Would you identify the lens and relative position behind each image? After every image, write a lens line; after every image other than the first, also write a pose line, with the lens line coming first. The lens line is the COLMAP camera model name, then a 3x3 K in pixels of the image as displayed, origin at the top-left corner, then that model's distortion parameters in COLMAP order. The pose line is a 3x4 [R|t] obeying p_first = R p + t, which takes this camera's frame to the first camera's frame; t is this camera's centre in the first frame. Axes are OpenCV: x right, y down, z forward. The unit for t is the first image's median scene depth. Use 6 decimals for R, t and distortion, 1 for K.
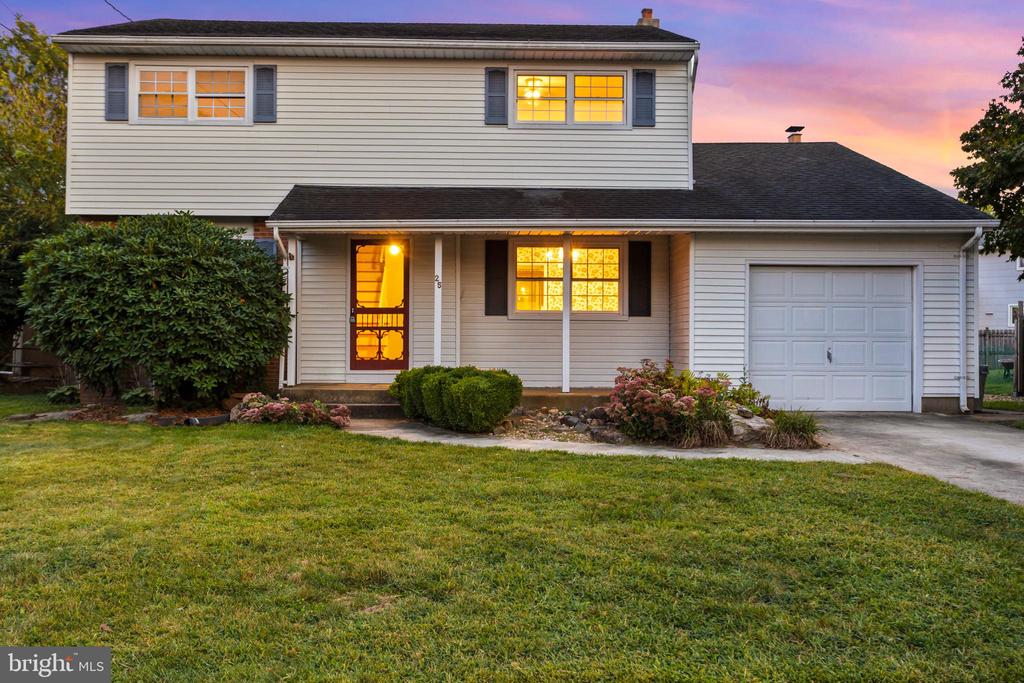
lens RADIAL K [[913.6, 0, 510.8], [0, 913.6, 343.6], [0, 0, 1]] dist [0.009425, 0.016125]
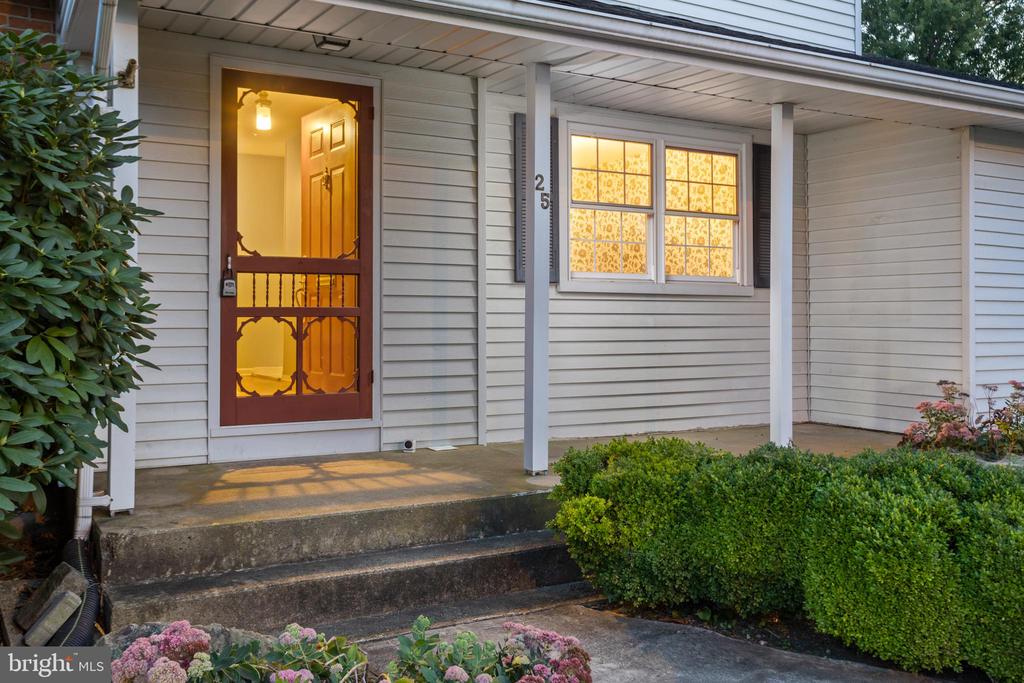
lens RADIAL K [[944.2, 0, 509.8], [0, 944.2, 297.0], [0, 0, 1]] dist [0.008923, 0.000000]
pose [[0.871327, 0.006094, 0.490666, -0.259807], [0.000279, 0.999917, -0.012914, -0.018019], [-0.490703, 0.011389, 0.871252, 0.615333]]
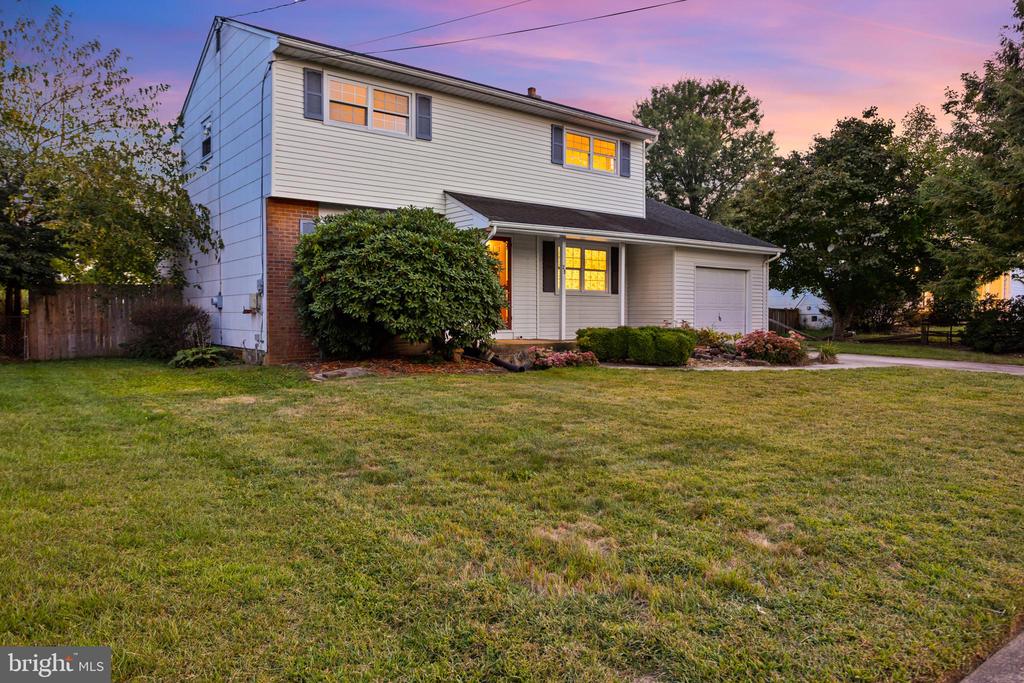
lens RADIAL K [[692.0, 0, 512.0], [0, 692.0, 335.3], [0, 0, 1]] dist [-0.008714, -0.000348]
pose [[0.790050, -0.023589, 0.612588, -0.772943], [-0.000185, 0.999250, 0.038717, -0.004253], [-0.613042, -0.030702, 0.789454, 0.147363]]
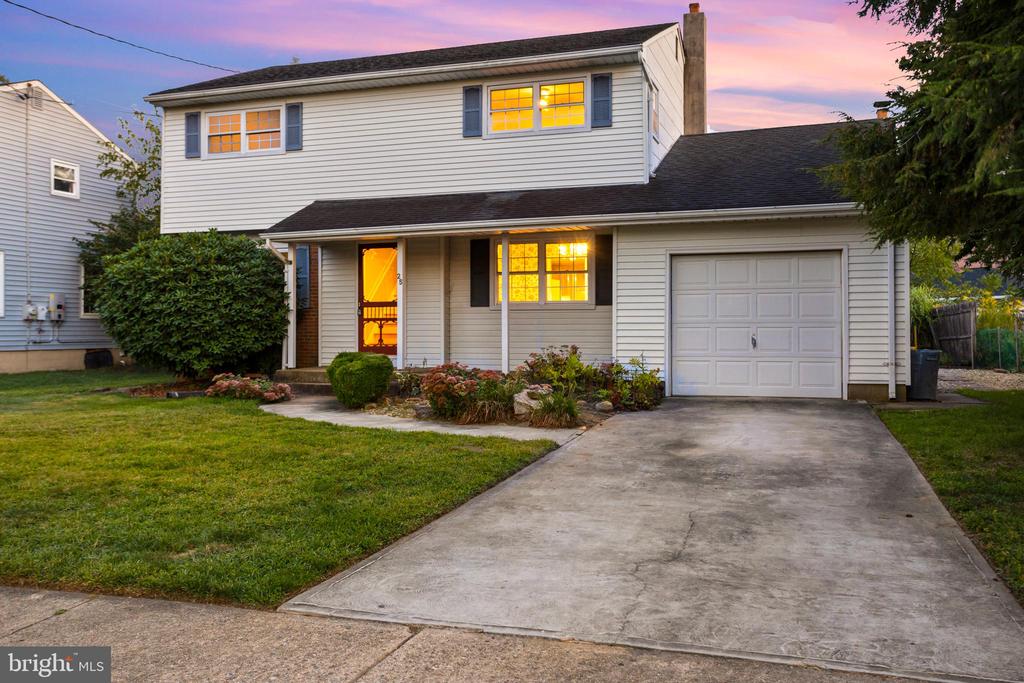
lens RADIAL K [[878.9, 0, 514.5], [0, 878.9, 341.1], [0, 0, 1]] dist [0.019590, -0.002858]
pose [[0.943778, -0.003981, -0.330556, 0.390141], [0.007946, 0.999912, 0.010646, 0.000115], [0.330484, -0.012674, 0.943726, -0.005942]]
